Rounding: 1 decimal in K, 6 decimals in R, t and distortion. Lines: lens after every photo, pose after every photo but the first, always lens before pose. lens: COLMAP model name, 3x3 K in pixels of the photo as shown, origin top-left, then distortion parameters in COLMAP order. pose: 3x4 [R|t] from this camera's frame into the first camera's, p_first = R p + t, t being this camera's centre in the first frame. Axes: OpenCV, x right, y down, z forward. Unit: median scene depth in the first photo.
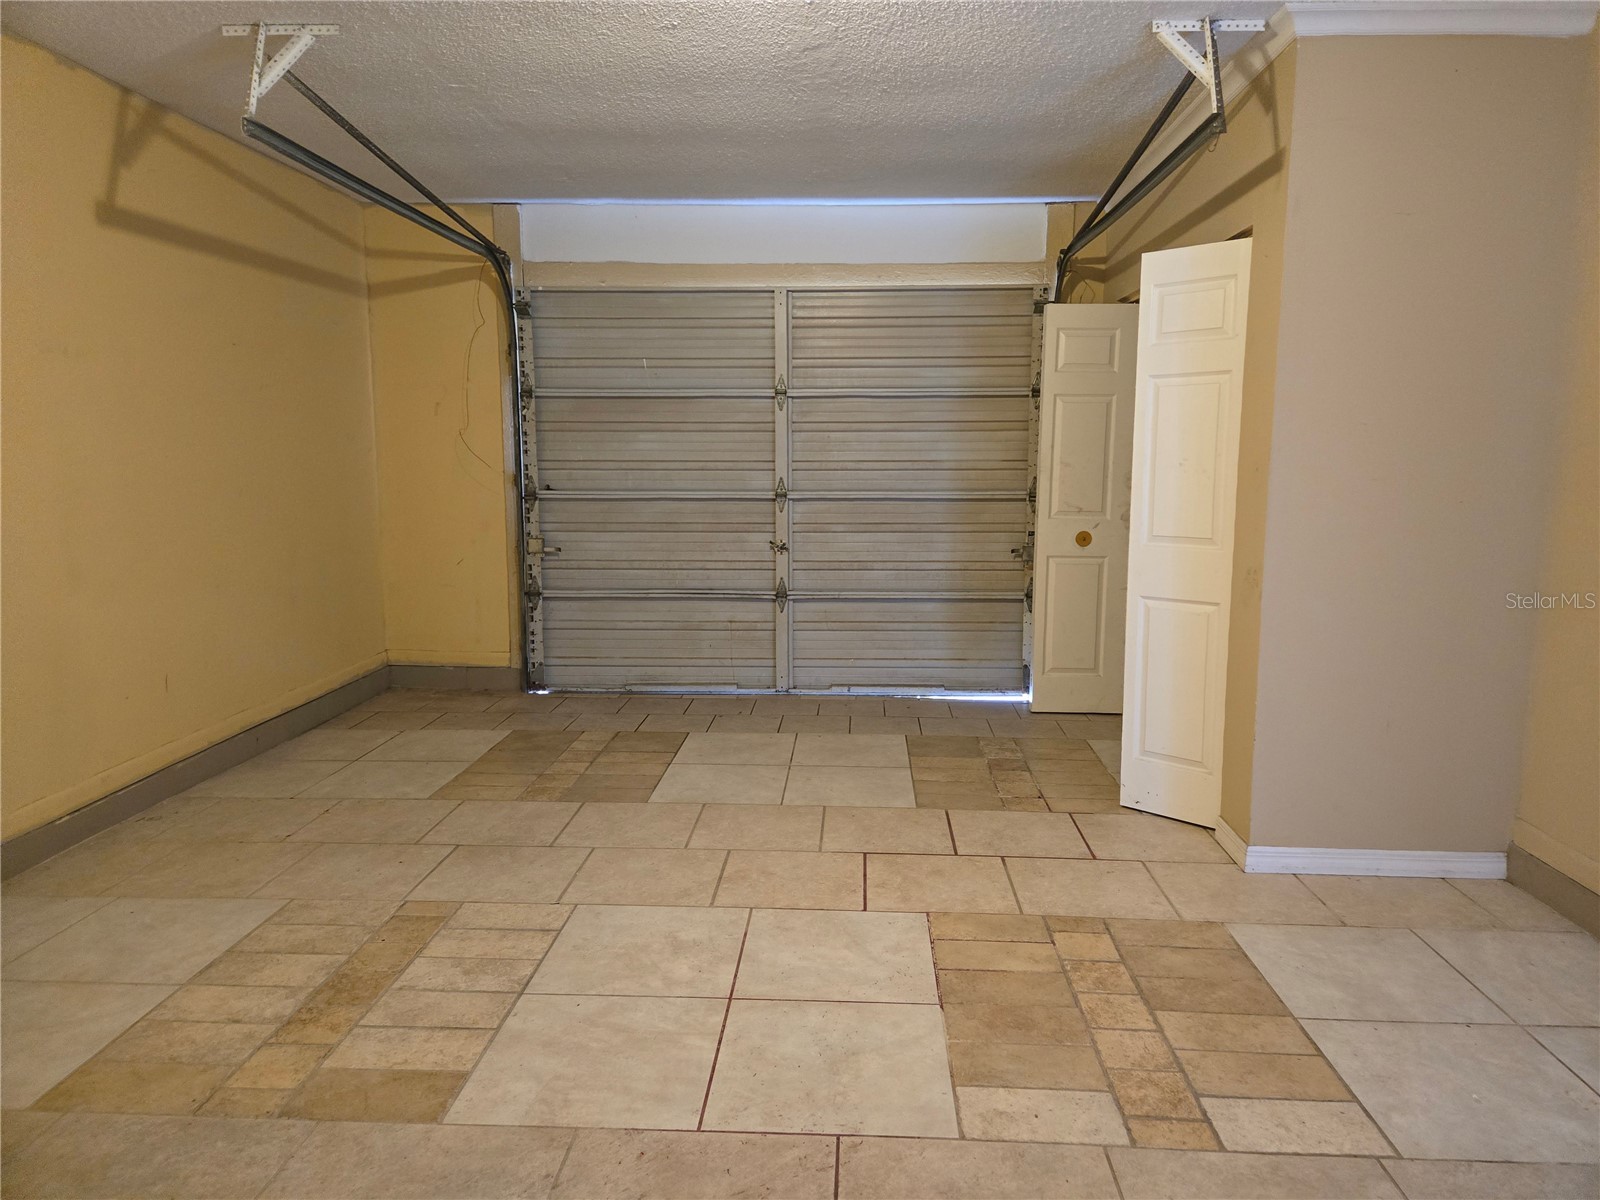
lens RADIAL K [[1071.7, 0, 802.7], [0, 1071.7, 598.0], [0, 0, 1]] dist [0.066265, -0.028328]
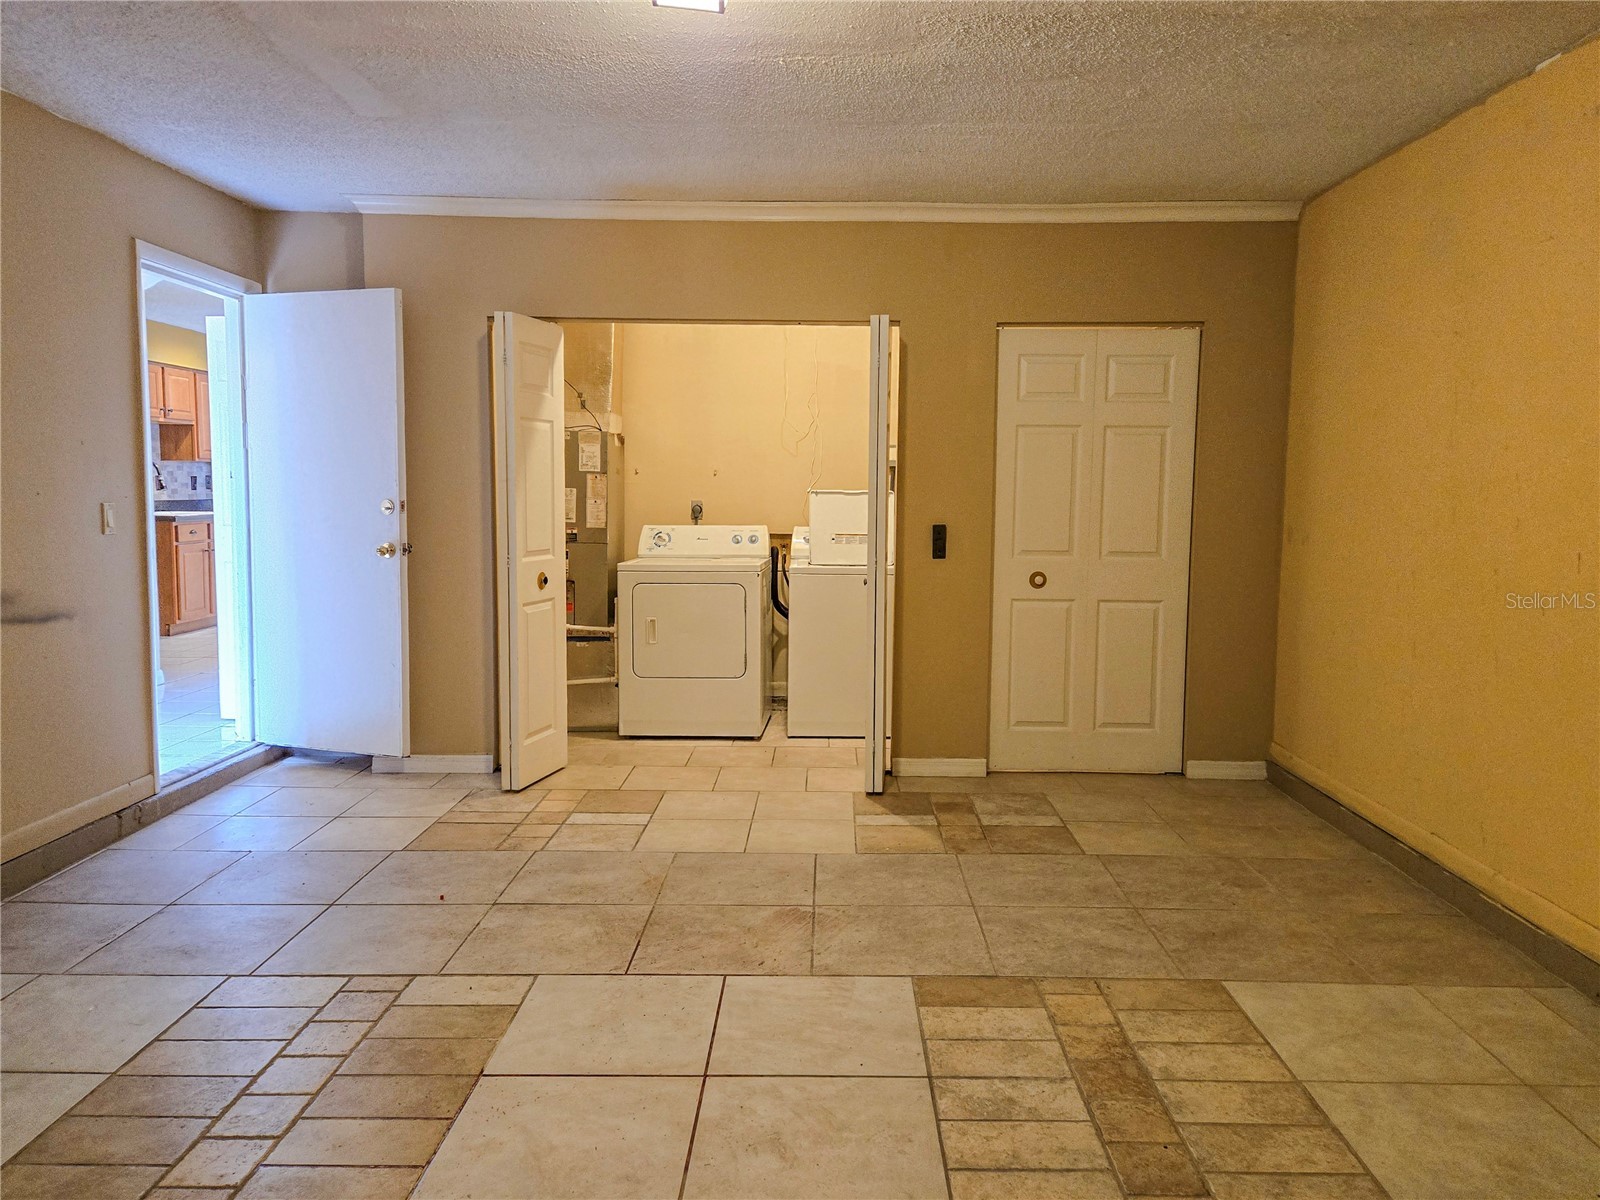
lens RADIAL K [[1071.7, 0, 802.4], [0, 1071.7, 596.8], [0, 0, 1]] dist [0.066265, -0.028328]
pose [[-0.999141, -0.009626, -0.040310, -0.111709], [-0.019209, 0.969424, 0.244640, -0.269995], [0.036723, 0.245204, -0.968776, 1.852615]]
